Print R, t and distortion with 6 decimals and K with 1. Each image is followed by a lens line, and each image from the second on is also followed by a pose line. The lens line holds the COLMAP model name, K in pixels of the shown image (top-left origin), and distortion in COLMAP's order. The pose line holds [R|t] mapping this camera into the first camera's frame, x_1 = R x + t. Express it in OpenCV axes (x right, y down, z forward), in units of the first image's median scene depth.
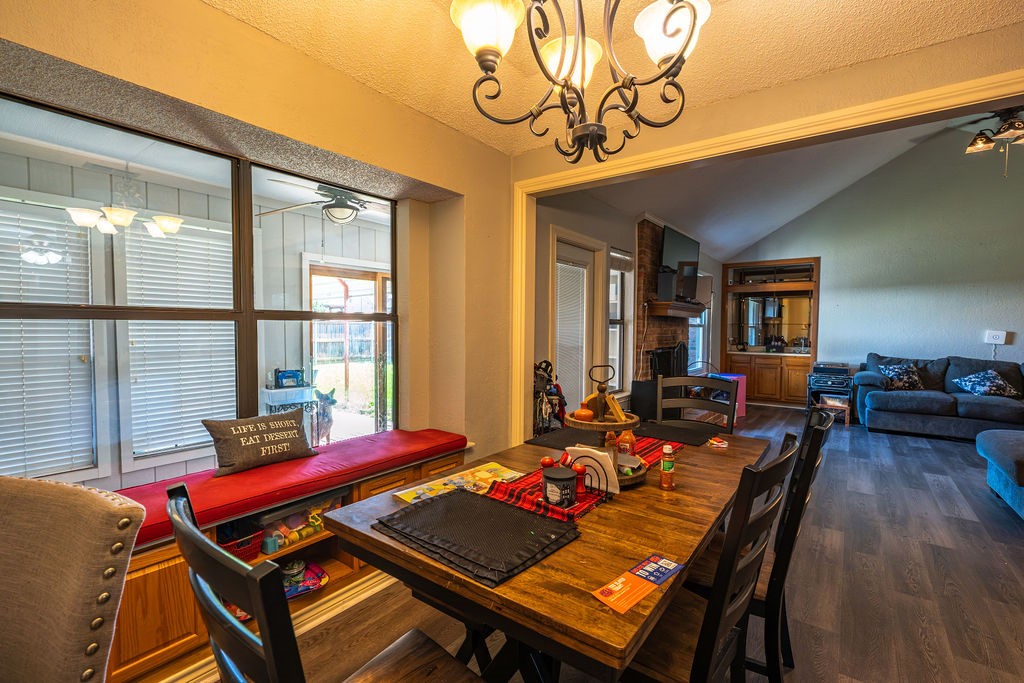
lens RADIAL K [[454.2, 0, 514.9], [0, 454.2, 340.3], [0, 0, 1]] dist [0.001611, 0.000200]
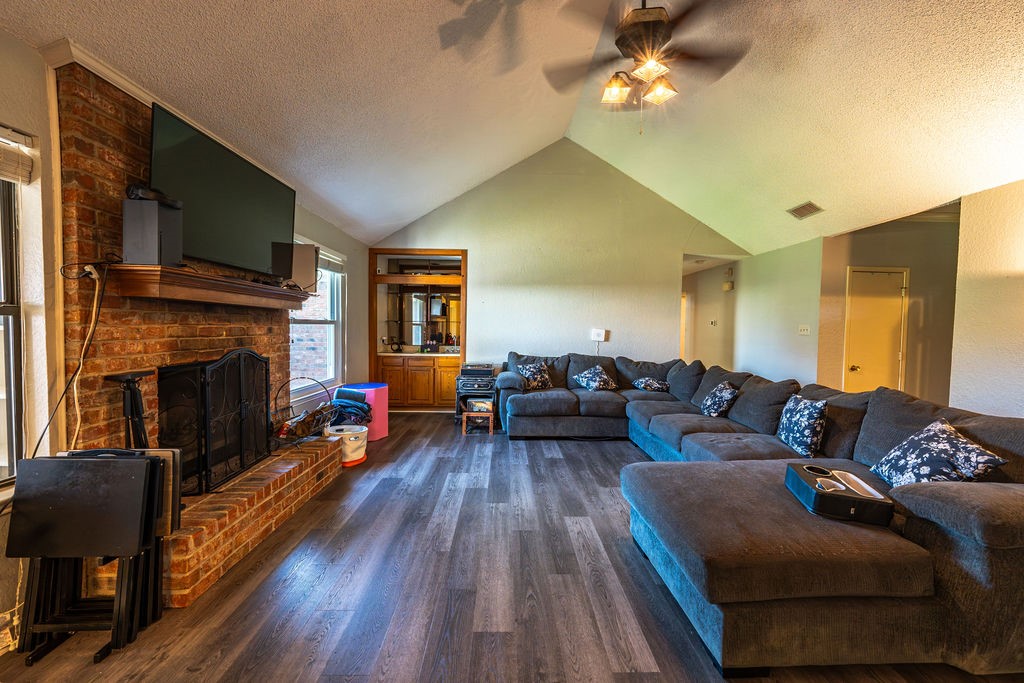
lens RADIAL K [[408.7, 0, 513.0], [0, 408.7, 337.9], [0, 0, 1]] dist [-0.001021, -0.000075]
pose [[0.787726, -0.013814, 0.615871, 0.271672], [0.011630, 0.999904, 0.007553, -0.009488], [-0.615917, 0.001212, 0.787810, 0.338268]]
